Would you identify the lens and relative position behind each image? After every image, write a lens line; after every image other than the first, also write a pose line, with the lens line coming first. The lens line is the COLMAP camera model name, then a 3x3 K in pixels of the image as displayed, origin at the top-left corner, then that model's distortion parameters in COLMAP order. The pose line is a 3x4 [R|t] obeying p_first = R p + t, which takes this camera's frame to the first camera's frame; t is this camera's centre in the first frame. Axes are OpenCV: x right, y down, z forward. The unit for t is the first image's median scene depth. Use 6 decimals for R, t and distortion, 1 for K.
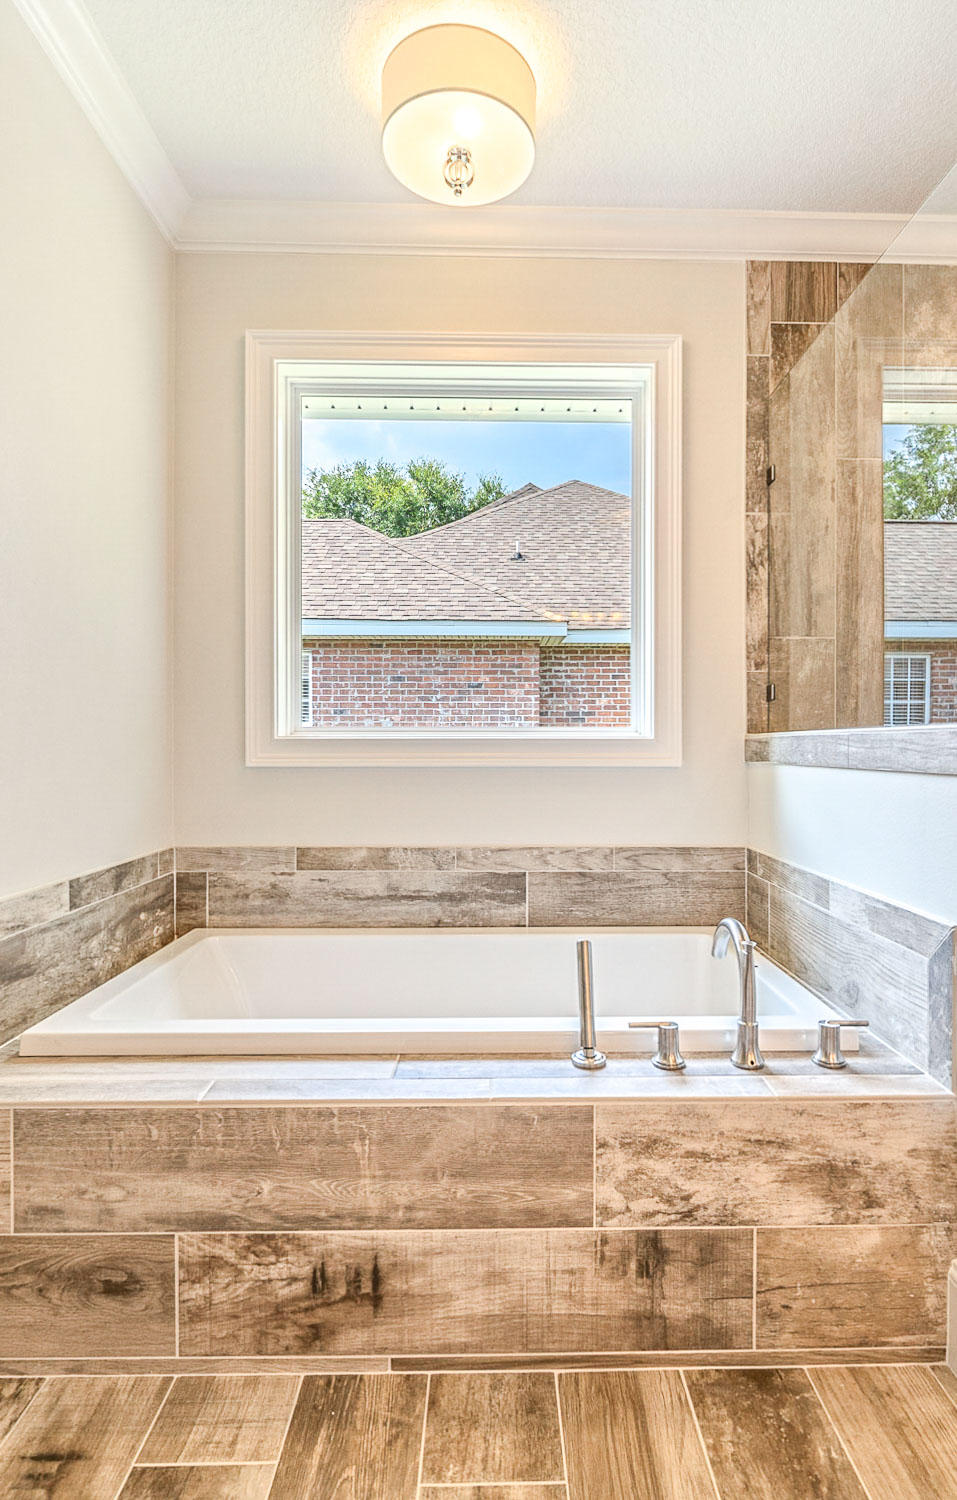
lens RADIAL K [[787.9, 0, 507.1], [0, 787.9, 749.9], [0, 0, 1]] dist [-0.005582, -0.000514]
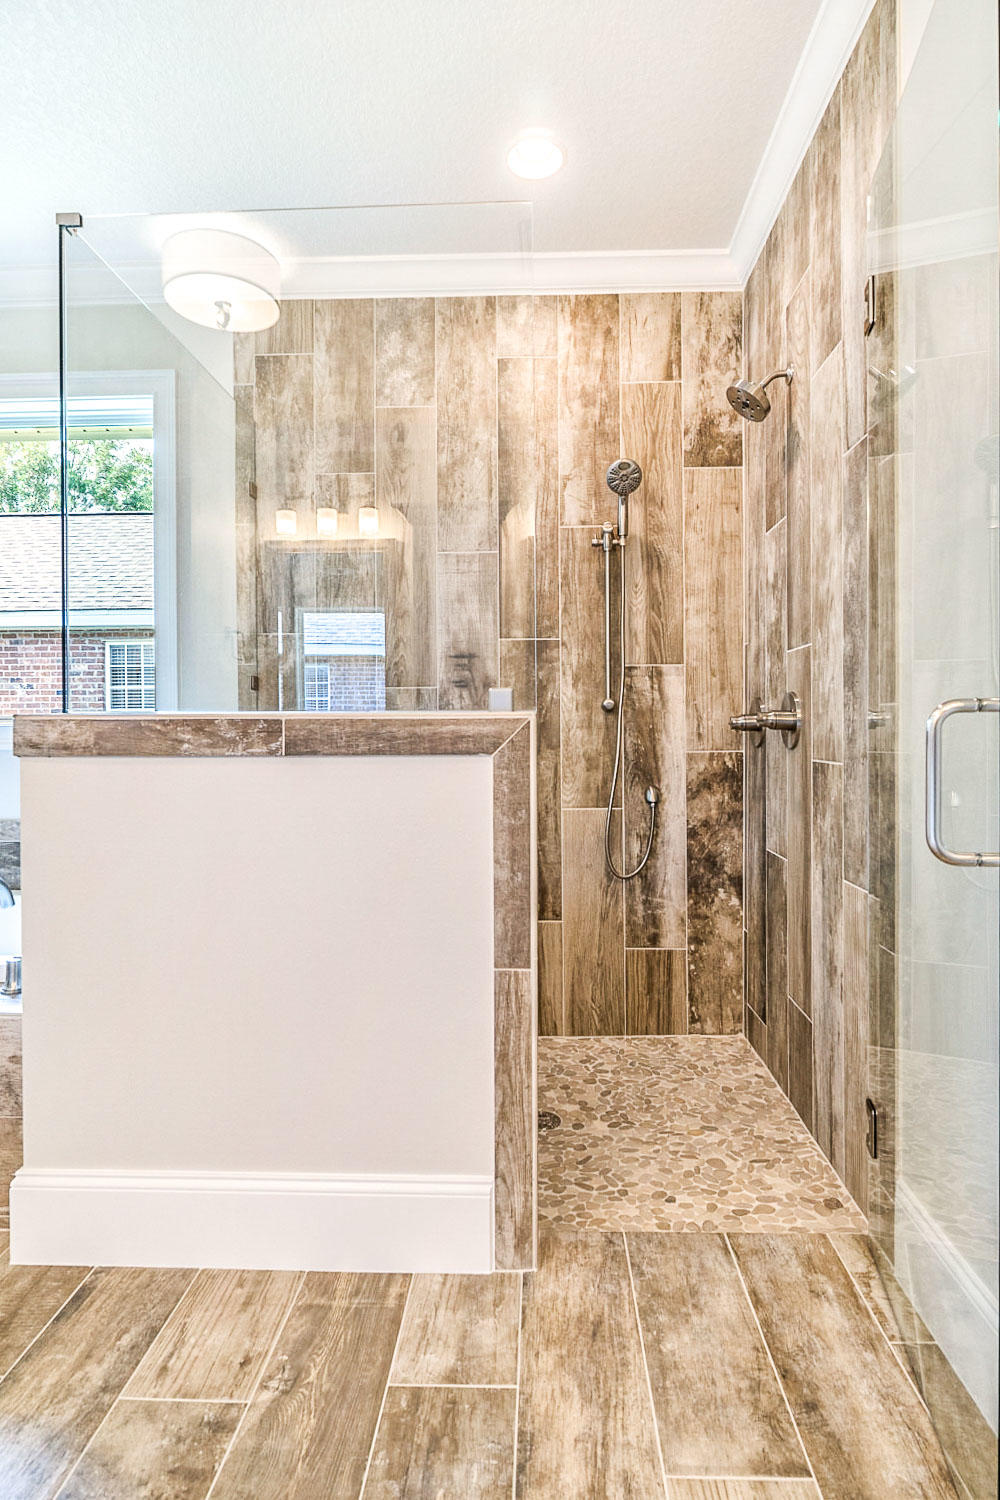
lens RADIAL K [[797.9, 0, 507.0], [0, 797.9, 730.5], [0, 0, 1]] dist [-0.002974, -0.002997]
pose [[0.998441, -0.006294, -0.055458, 1.359998], [0.006076, 0.999973, -0.004091, 0.003289], [0.055482, 0.003747, 0.998453, -0.215329]]
